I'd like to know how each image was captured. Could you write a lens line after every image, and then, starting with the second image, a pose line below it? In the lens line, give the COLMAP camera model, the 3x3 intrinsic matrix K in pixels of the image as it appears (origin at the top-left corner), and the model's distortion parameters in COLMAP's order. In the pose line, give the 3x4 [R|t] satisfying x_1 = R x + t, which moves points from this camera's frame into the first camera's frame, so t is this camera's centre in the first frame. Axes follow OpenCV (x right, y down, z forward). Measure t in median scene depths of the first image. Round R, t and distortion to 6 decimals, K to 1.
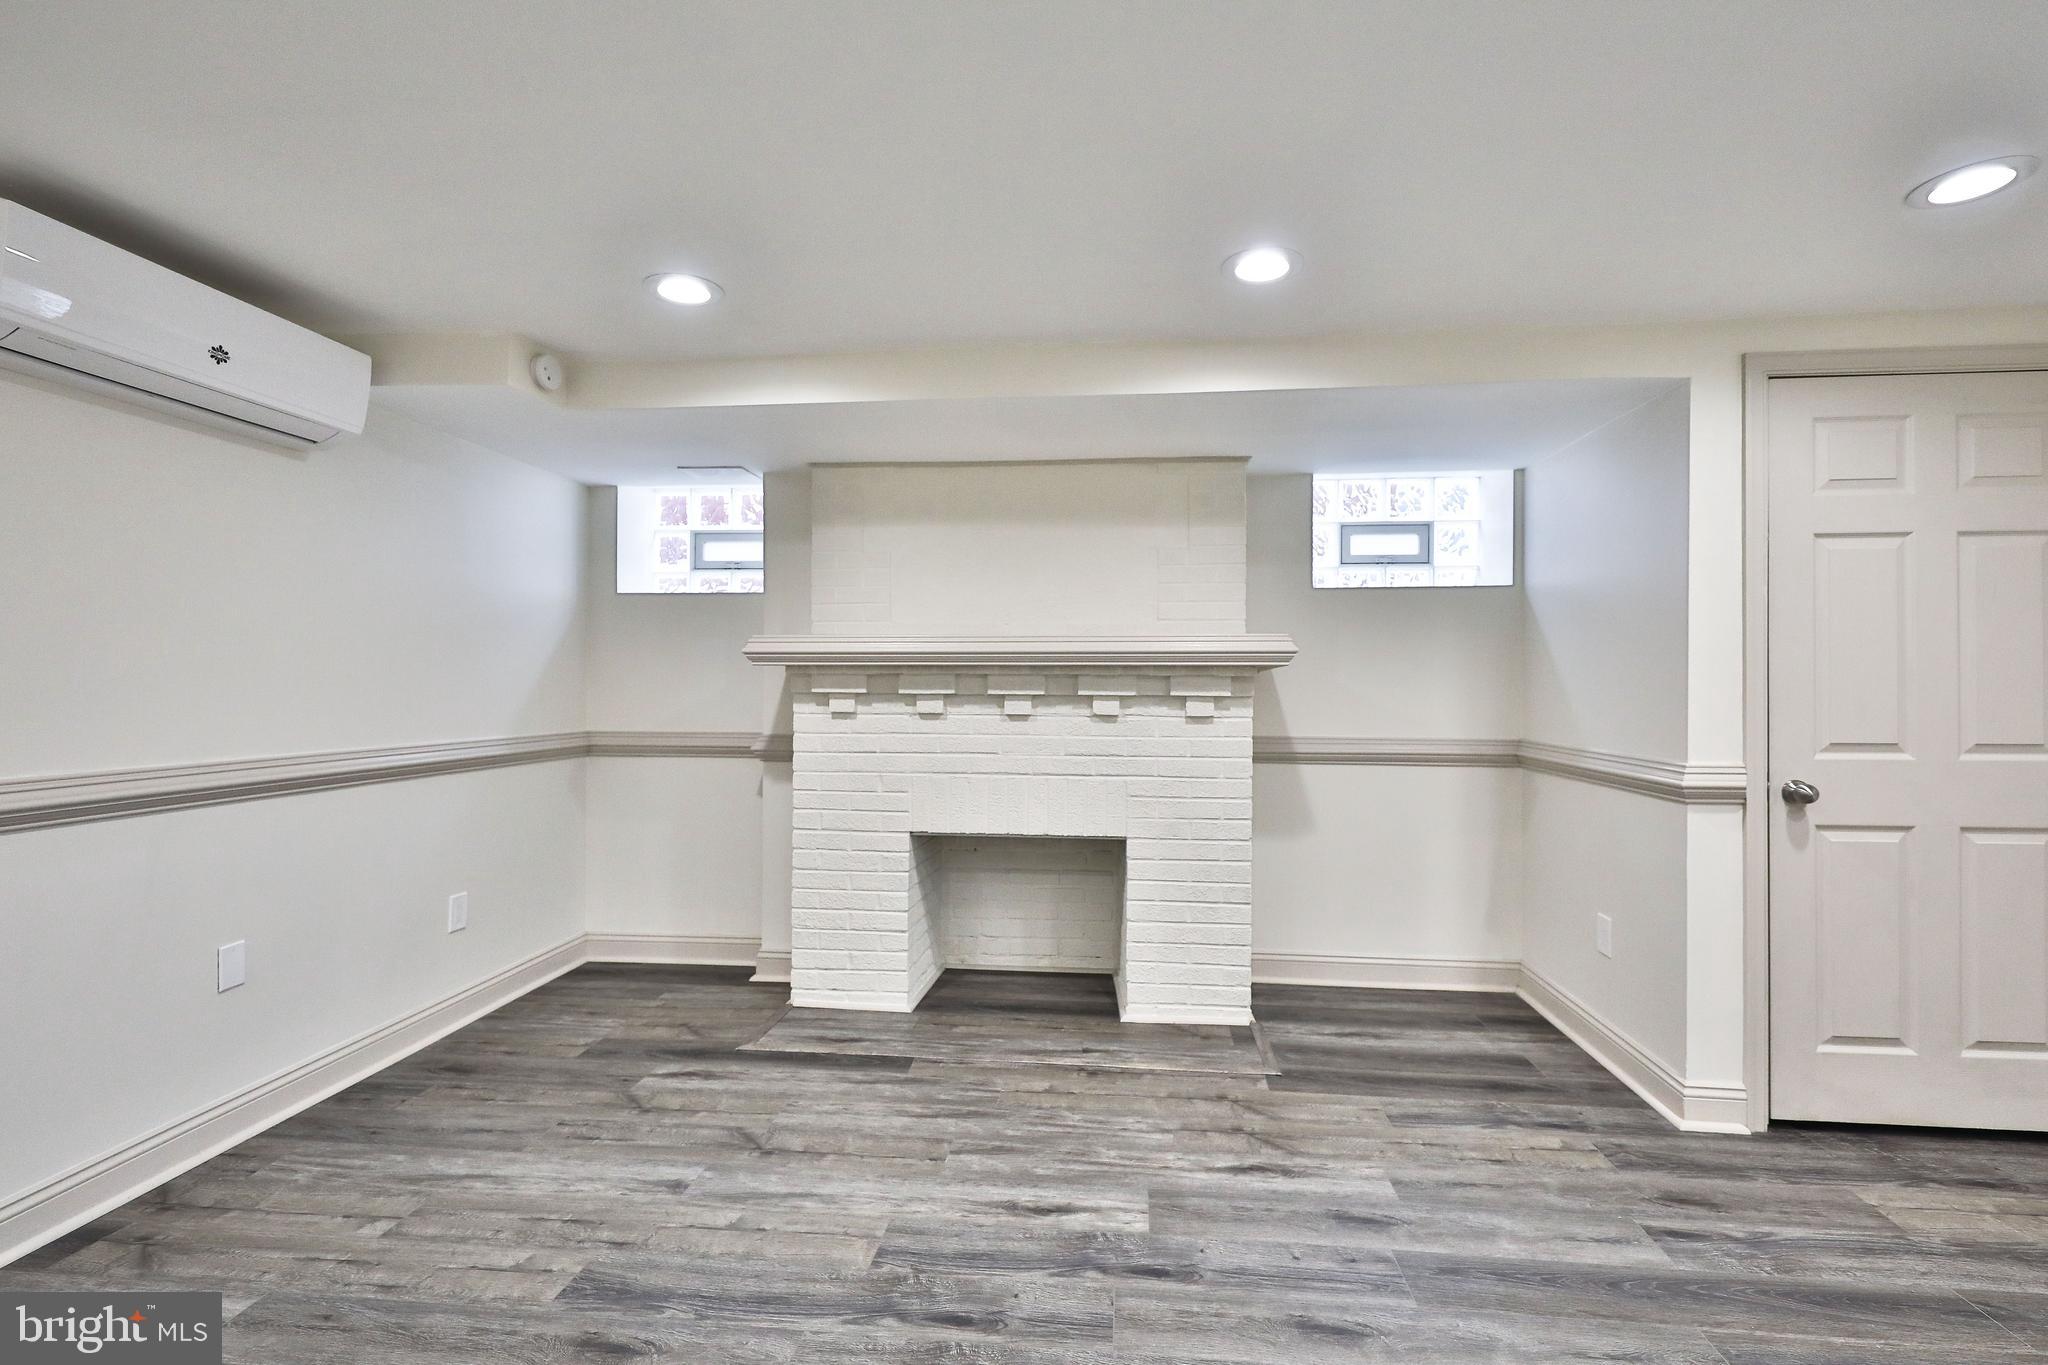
lens RADIAL K [[879.4, 0, 1029.9], [0, 879.4, 678.0], [0, 0, 1]] dist [0.021866, -0.010804]
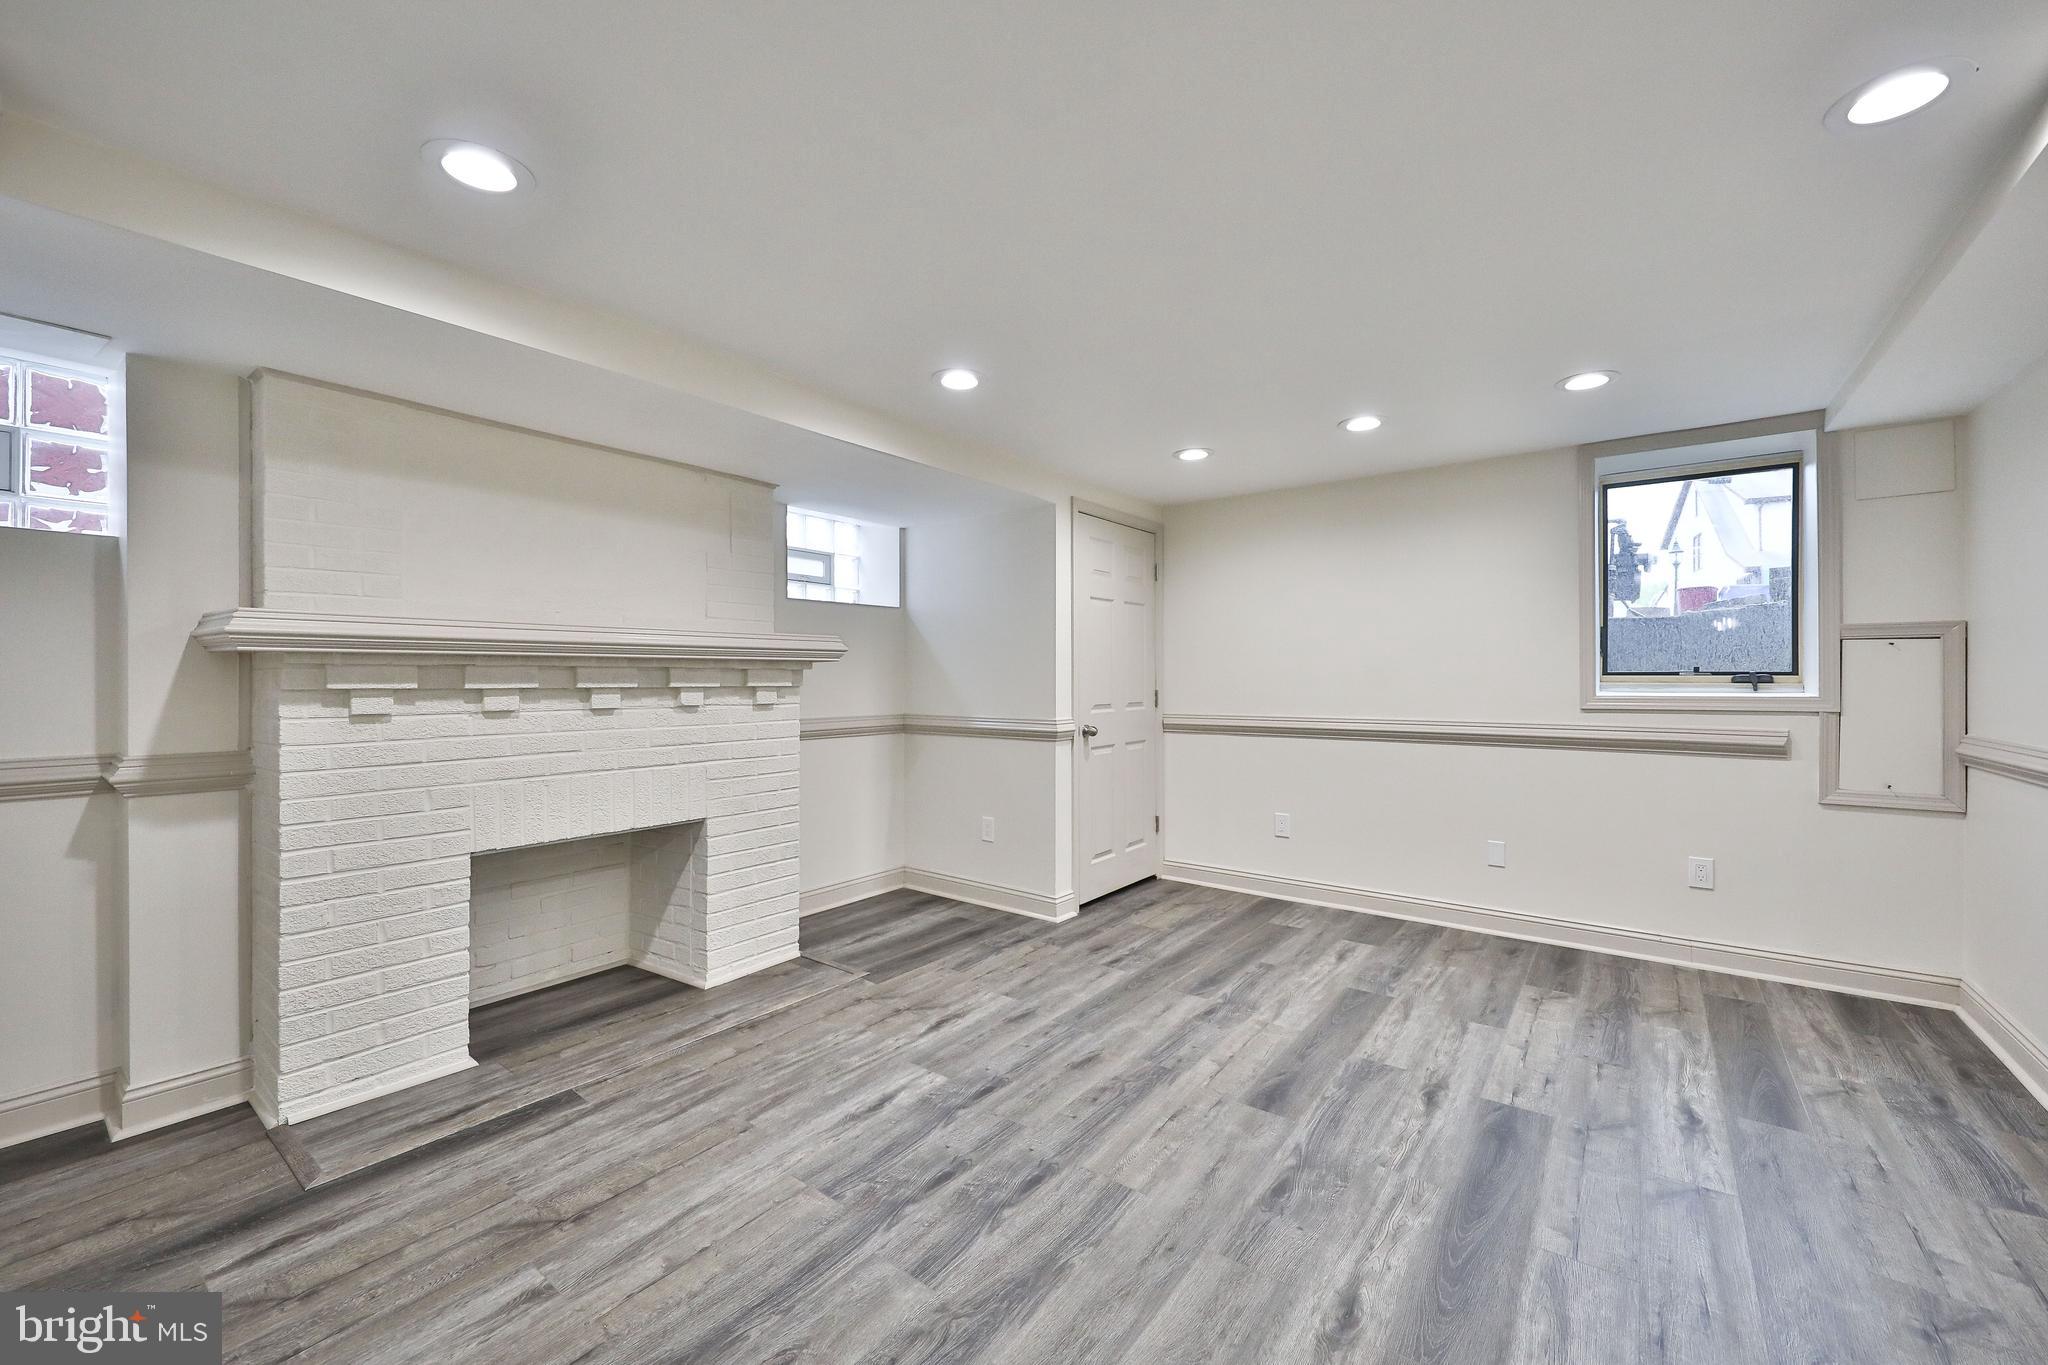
lens RADIAL K [[815.3, 0, 987.6], [0, 815.3, 674.1], [0, 0, 1]] dist [0.002113, -0.000719]
pose [[0.542853, -0.001209, 0.839827, -0.608792], [-0.000703, 0.999998, 0.001894, 0.002450], [-0.839827, -0.001619, 0.542852, 0.188853]]
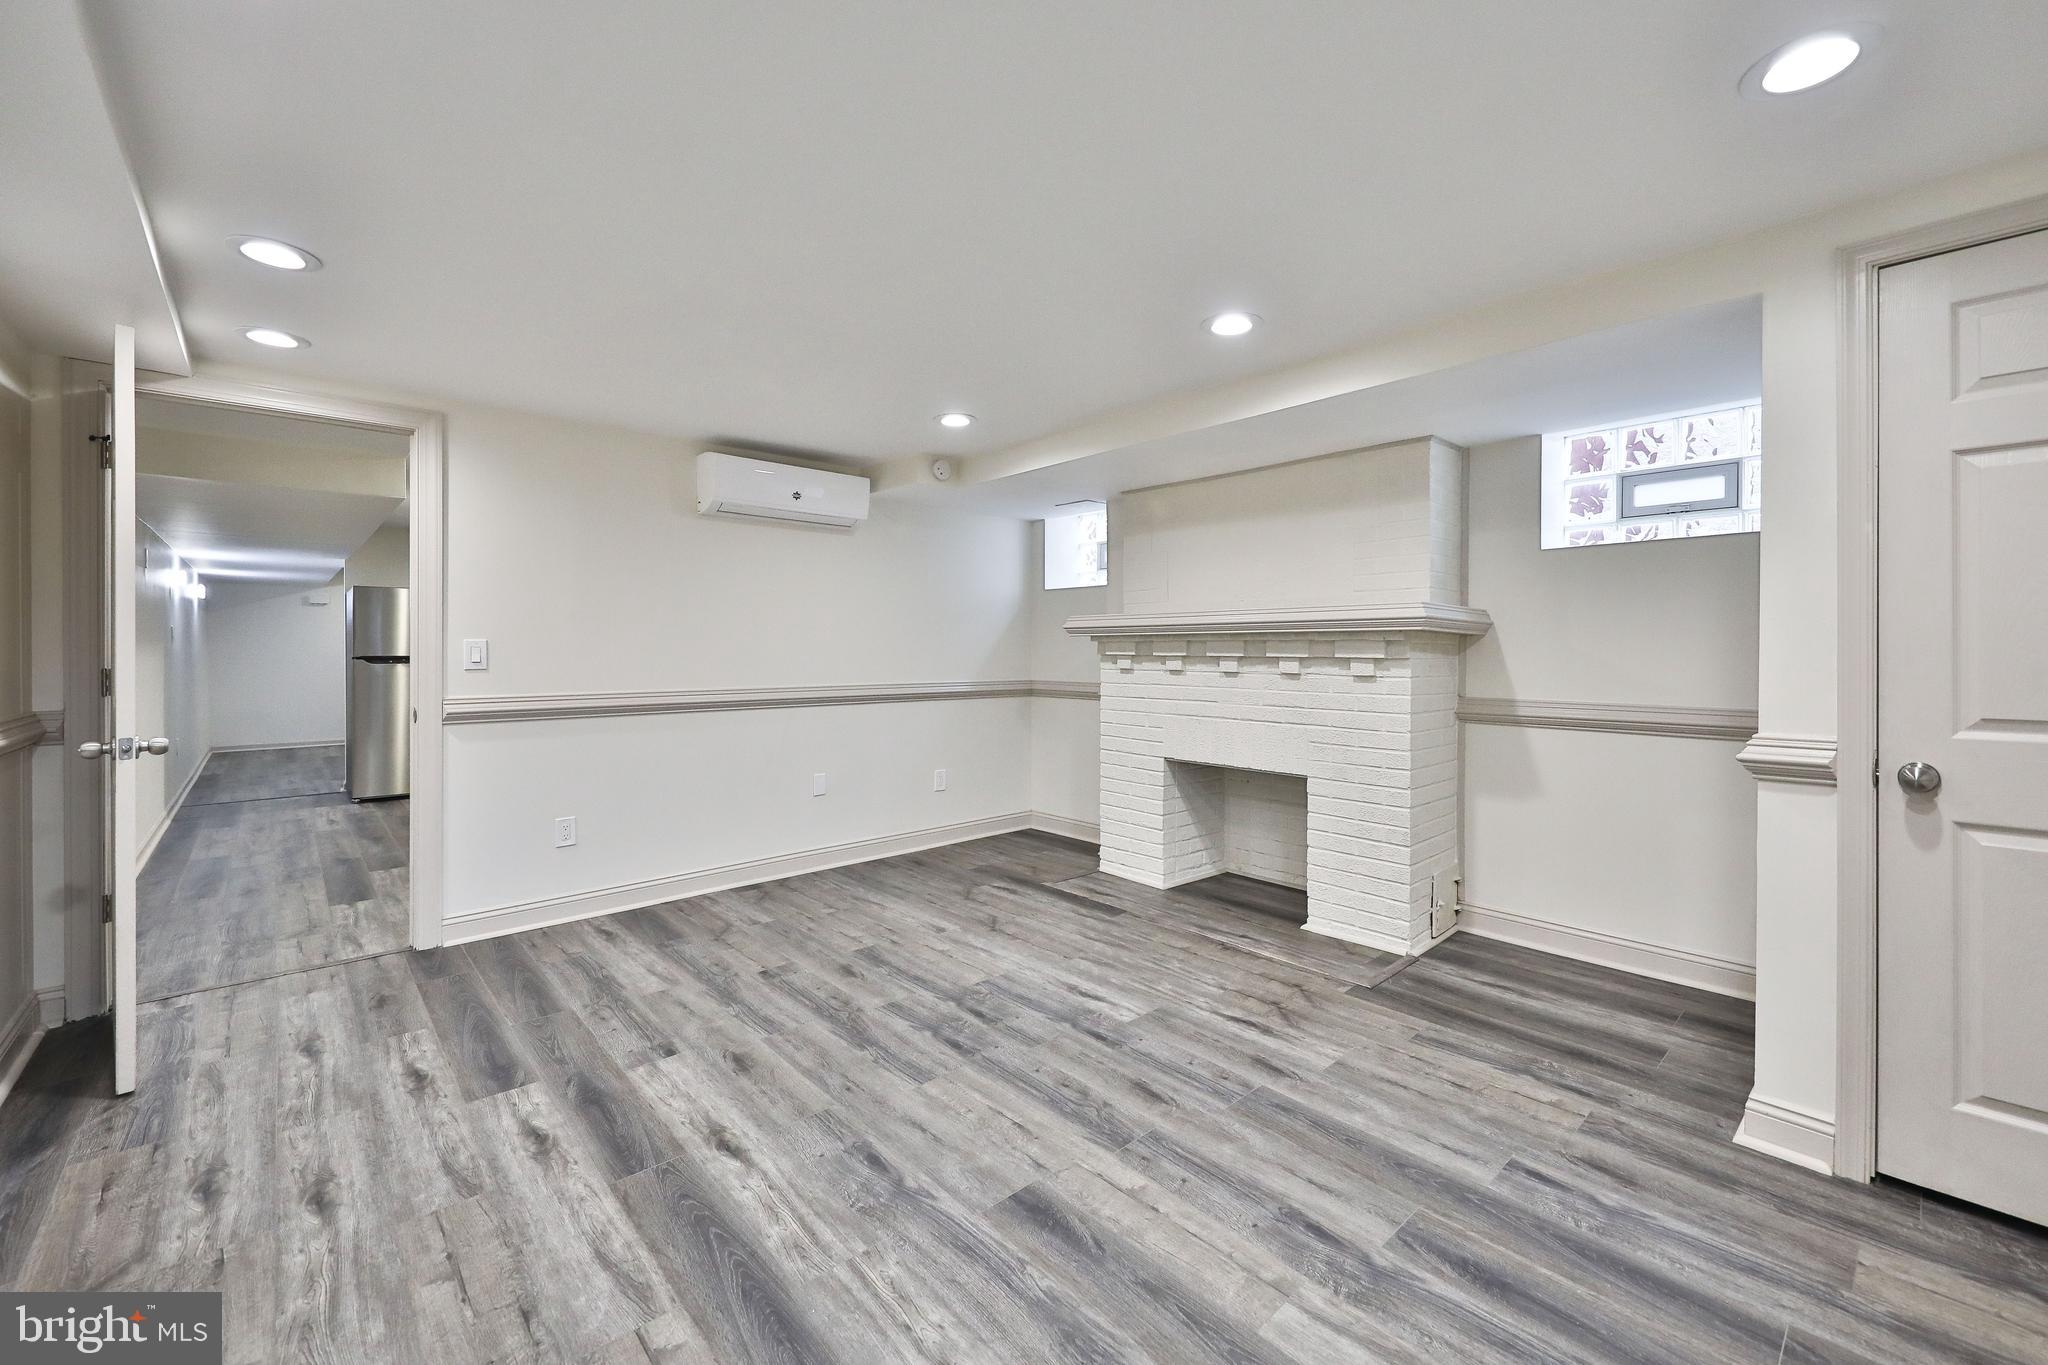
lens RADIAL K [[799.0, 0, 1049.8], [0, 799.0, 649.2], [0, 0, 1]] dist [0.018953, -0.008218]
pose [[0.756866, -0.002747, -0.653565, 0.623609], [0.005607, 0.999982, 0.002291, 0.005097], [0.653546, -0.005399, 0.756867, -0.053775]]
